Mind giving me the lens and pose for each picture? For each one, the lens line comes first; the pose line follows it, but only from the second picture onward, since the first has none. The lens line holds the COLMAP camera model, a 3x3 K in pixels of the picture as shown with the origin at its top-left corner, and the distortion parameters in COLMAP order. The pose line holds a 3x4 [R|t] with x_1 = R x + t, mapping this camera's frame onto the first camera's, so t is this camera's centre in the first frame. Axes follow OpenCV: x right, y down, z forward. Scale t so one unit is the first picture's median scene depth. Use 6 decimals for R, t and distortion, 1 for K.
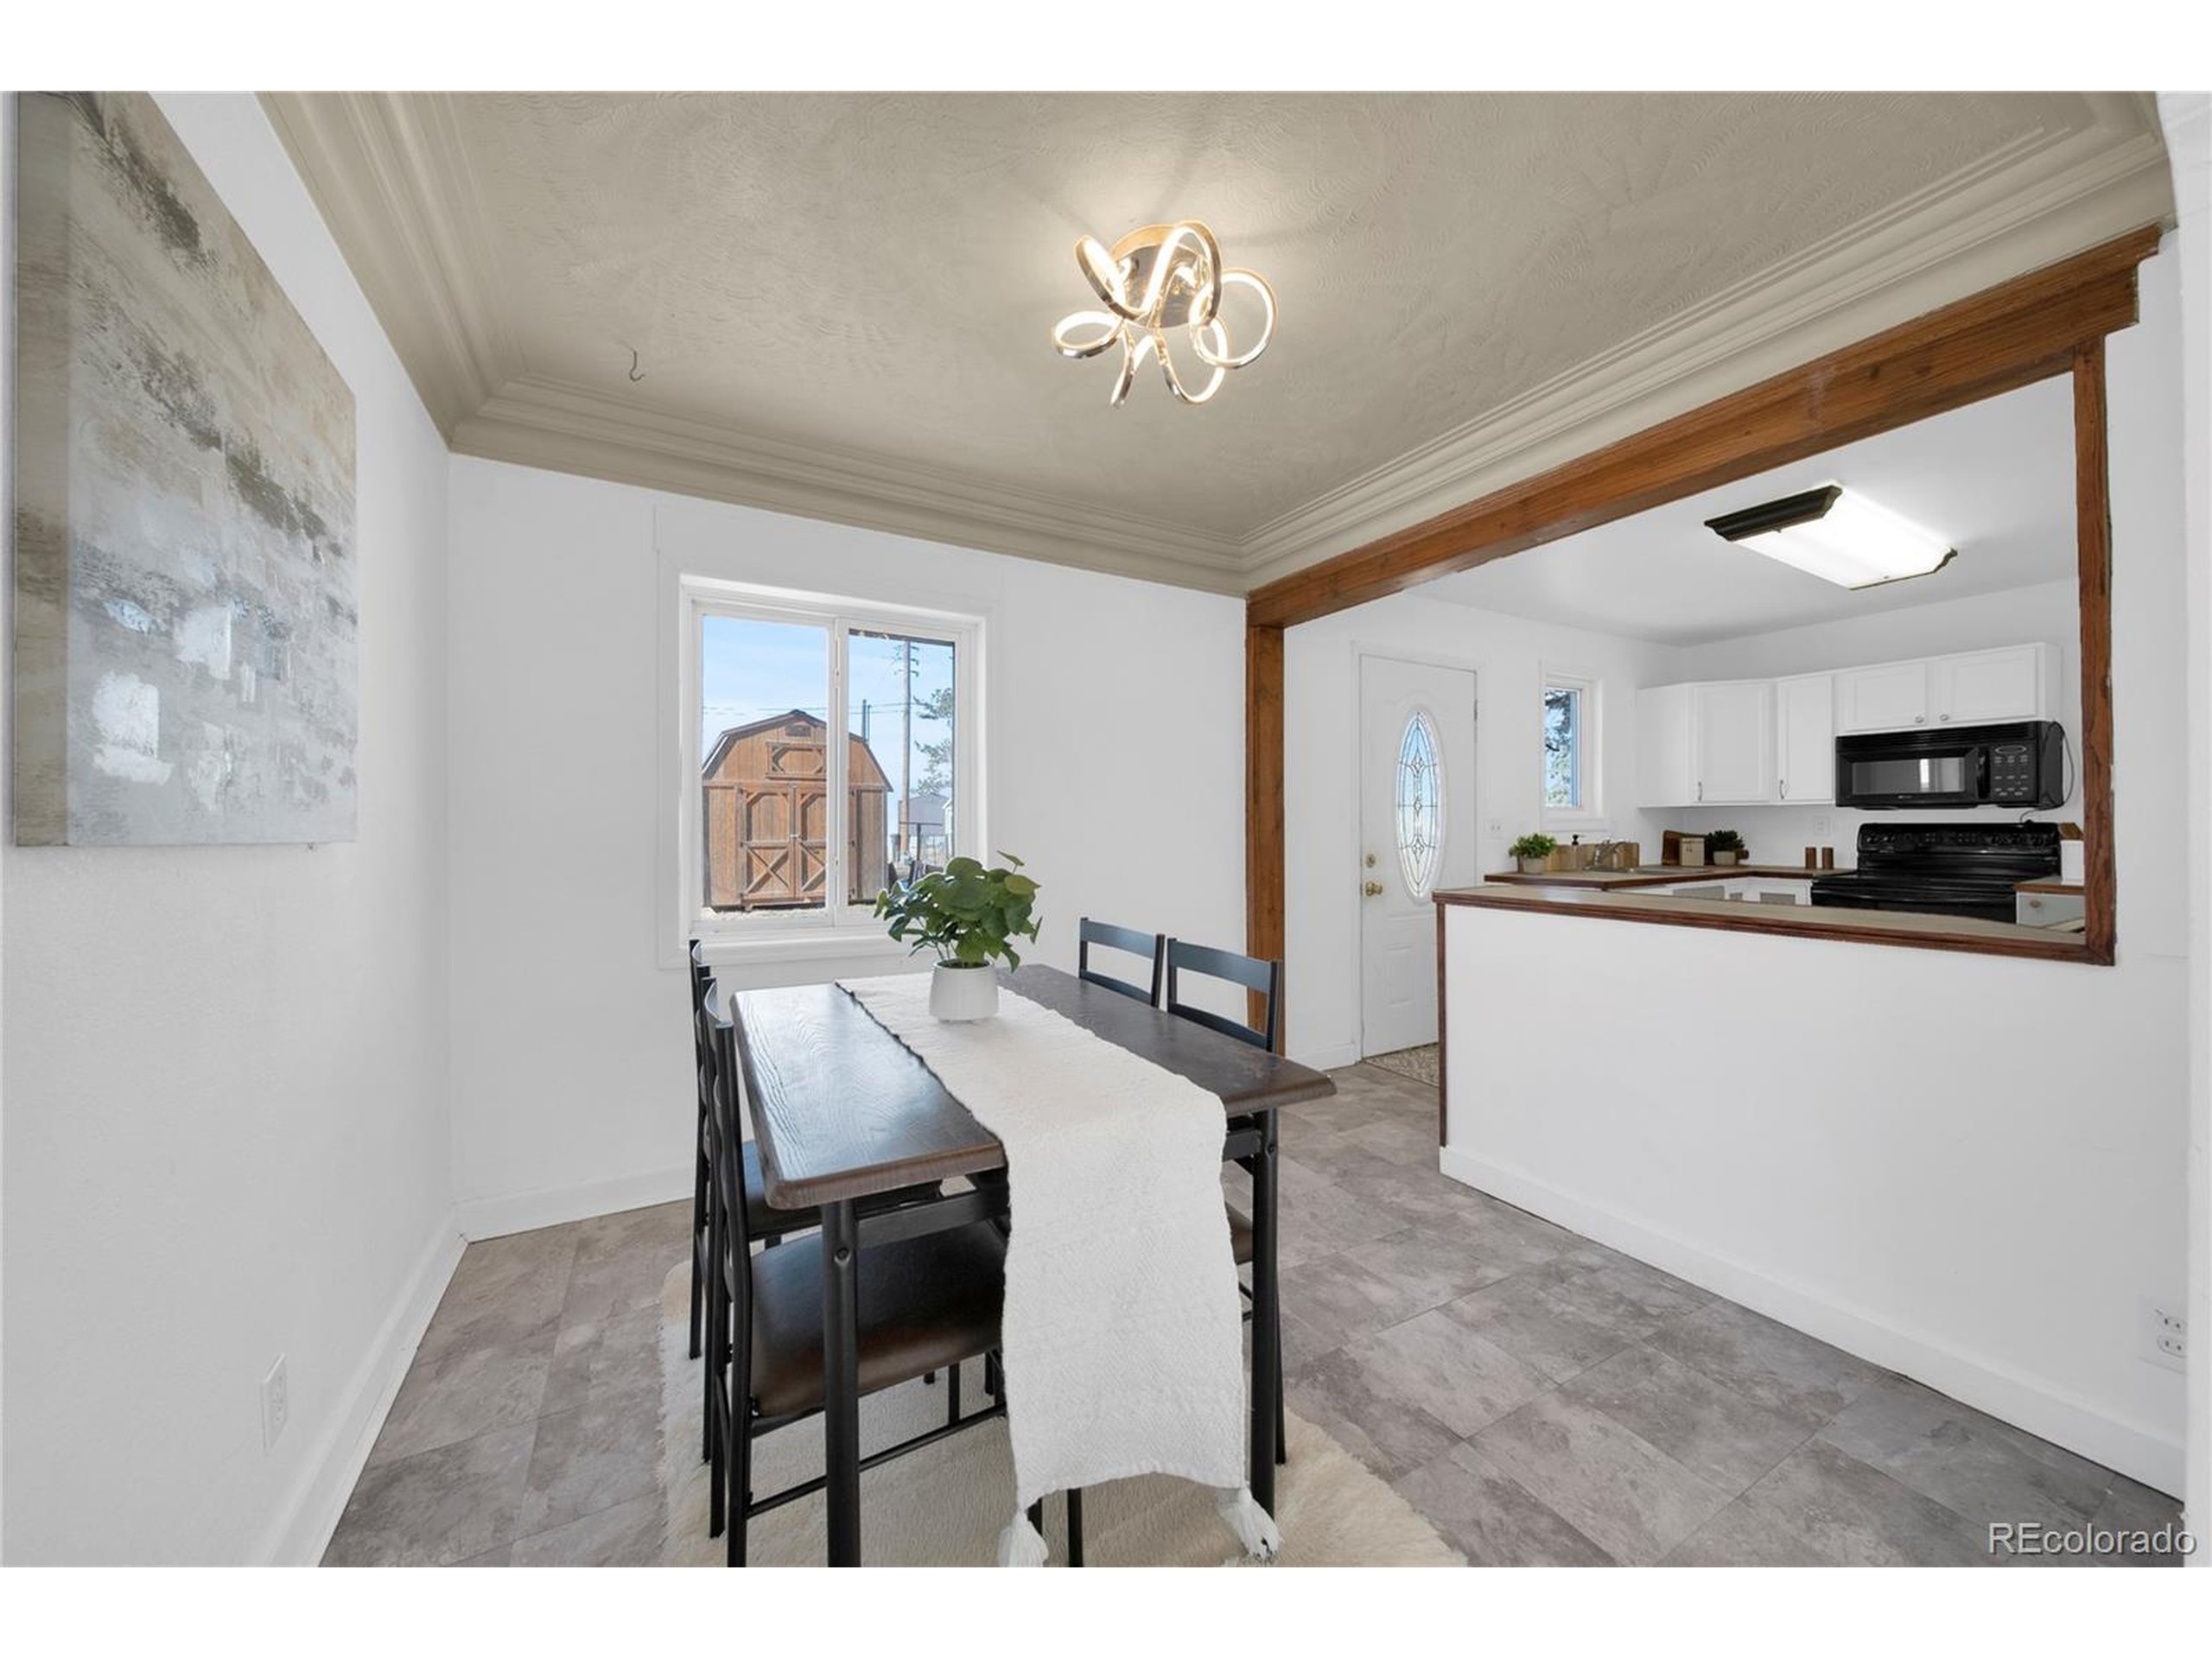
lens RADIAL K [[806.6, 0, 1052.3], [0, 806.6, 819.2], [0, 0, 1]] dist [0.000132, -0.002417]
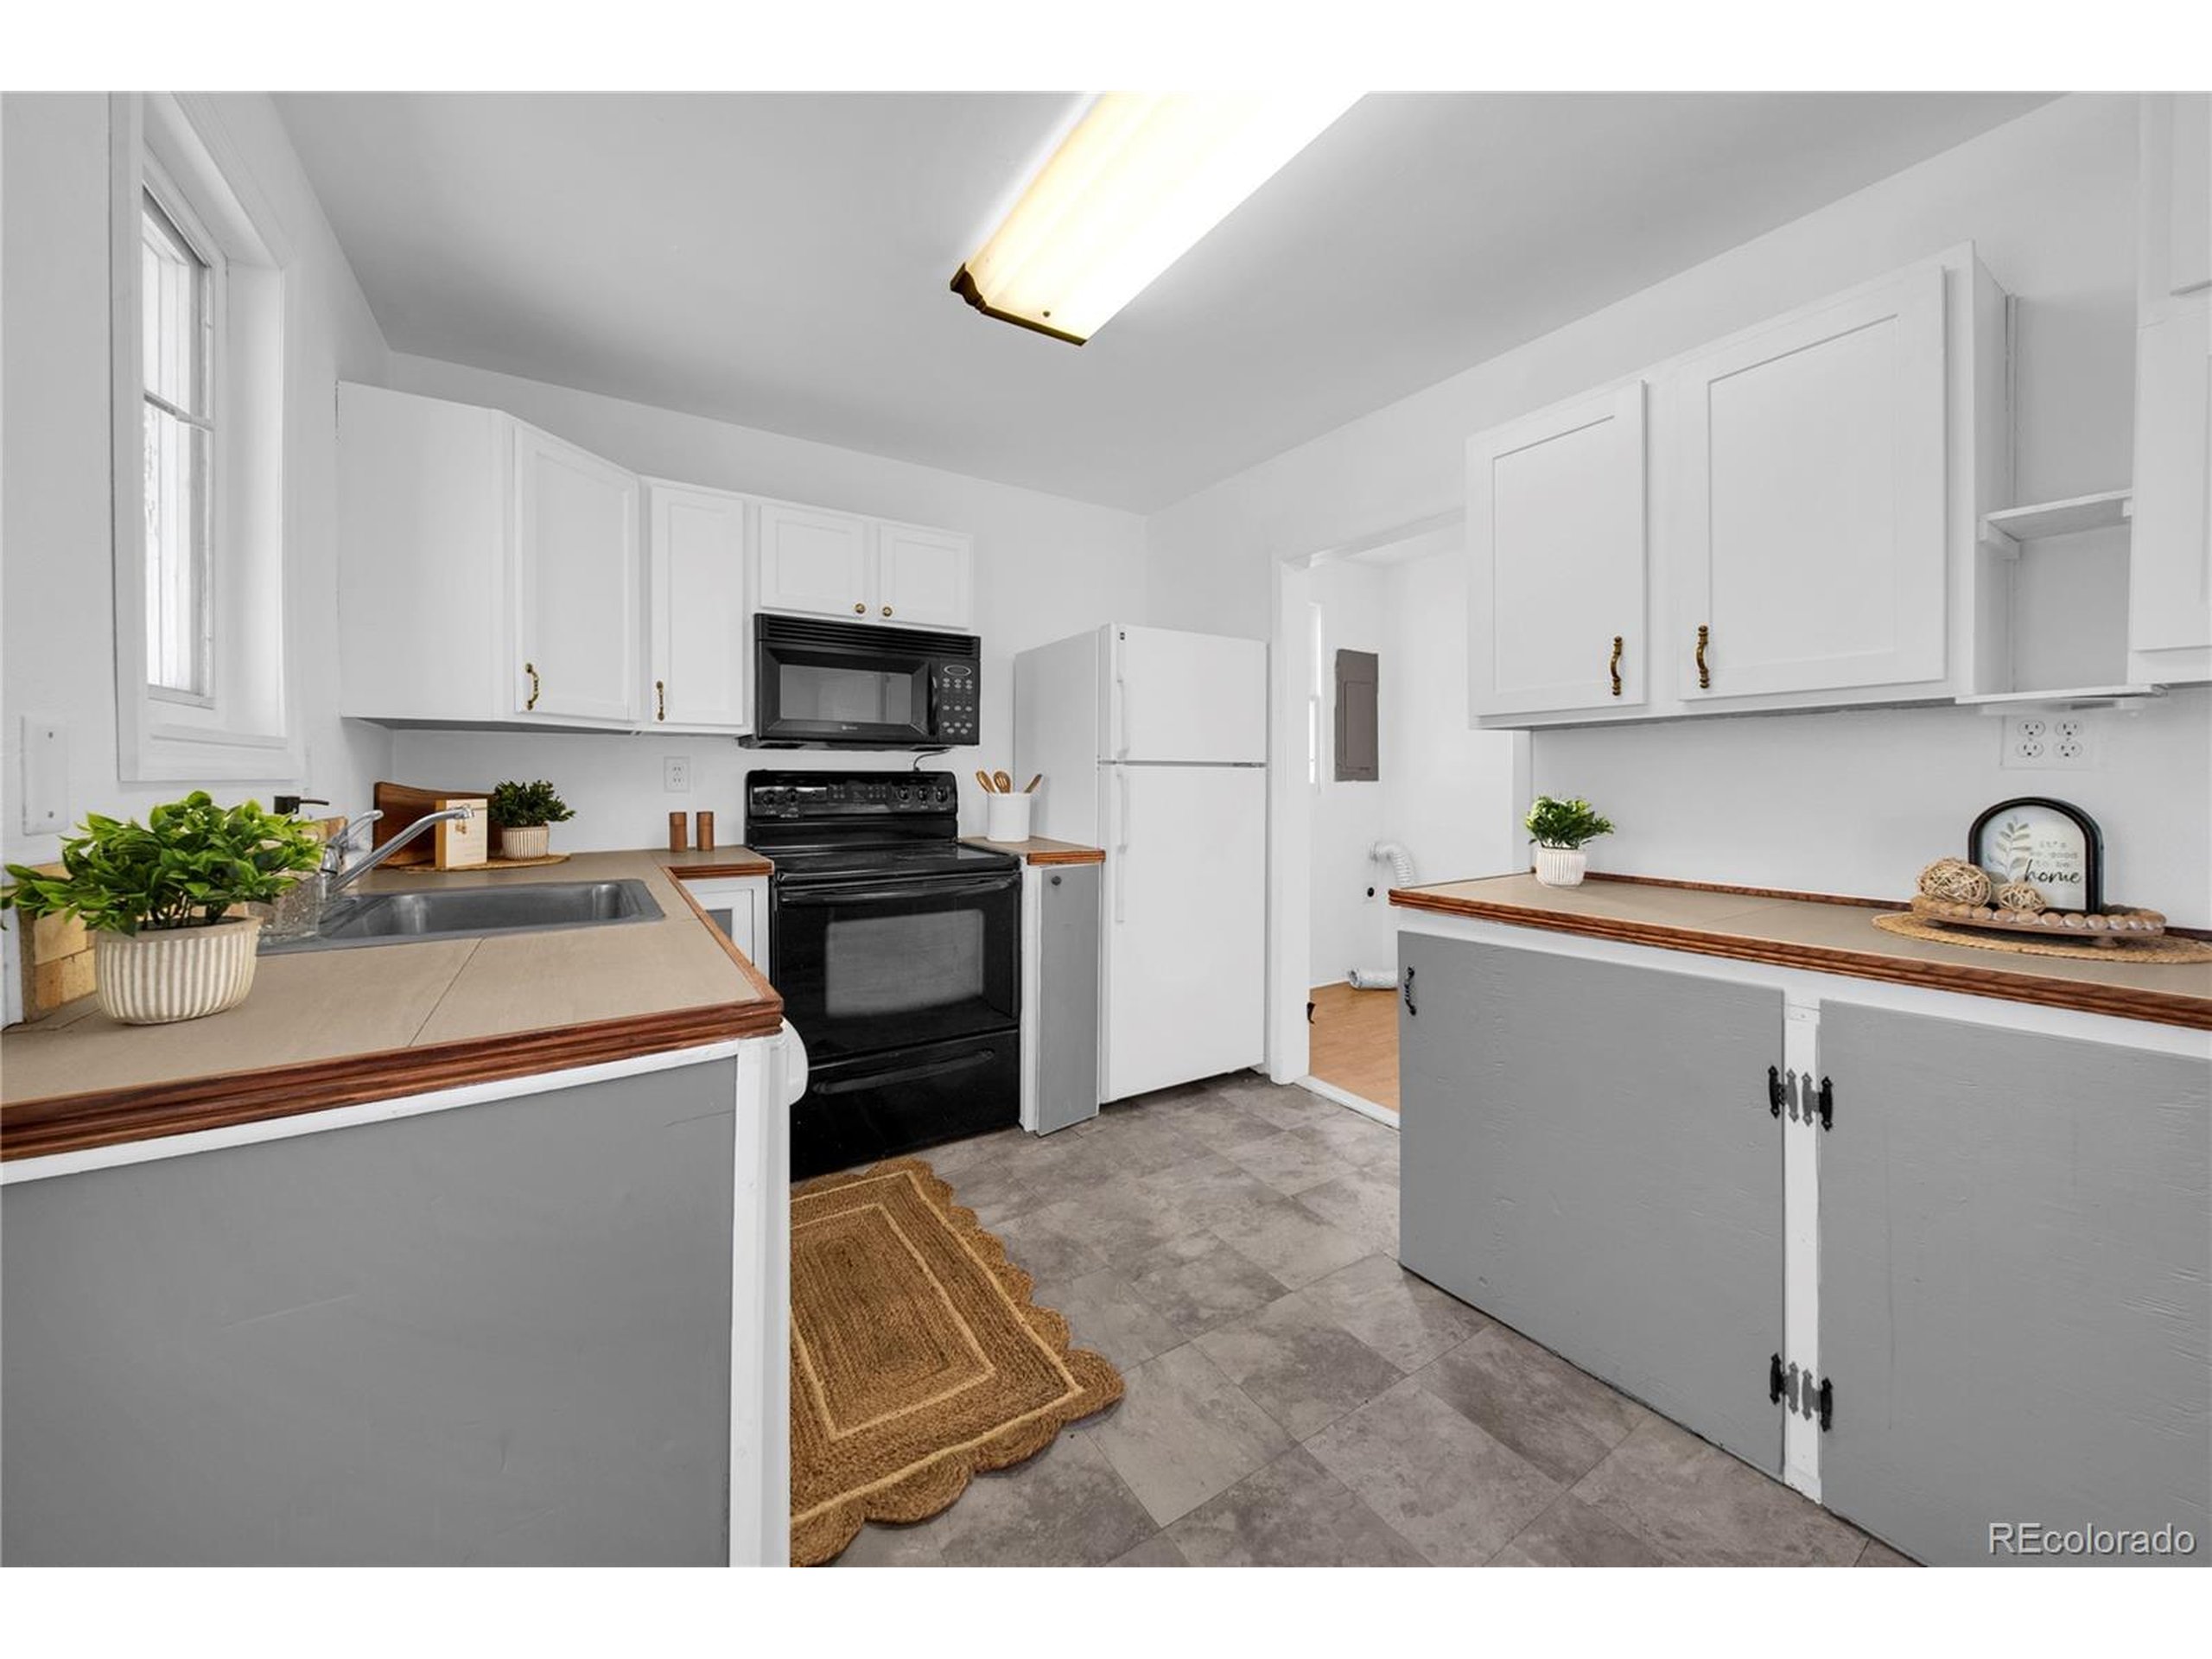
lens RADIAL K [[806.6, 0, 1132.9], [0, 806.6, 783.3], [0, 0, 1]] dist [0.000132, -0.002417]
pose [[-0.118376, -0.001853, 0.992967, 0.389386], [-0.013382, 0.999910, 0.000270, 0.011891], [-0.992879, -0.013256, -0.118391, 0.803797]]
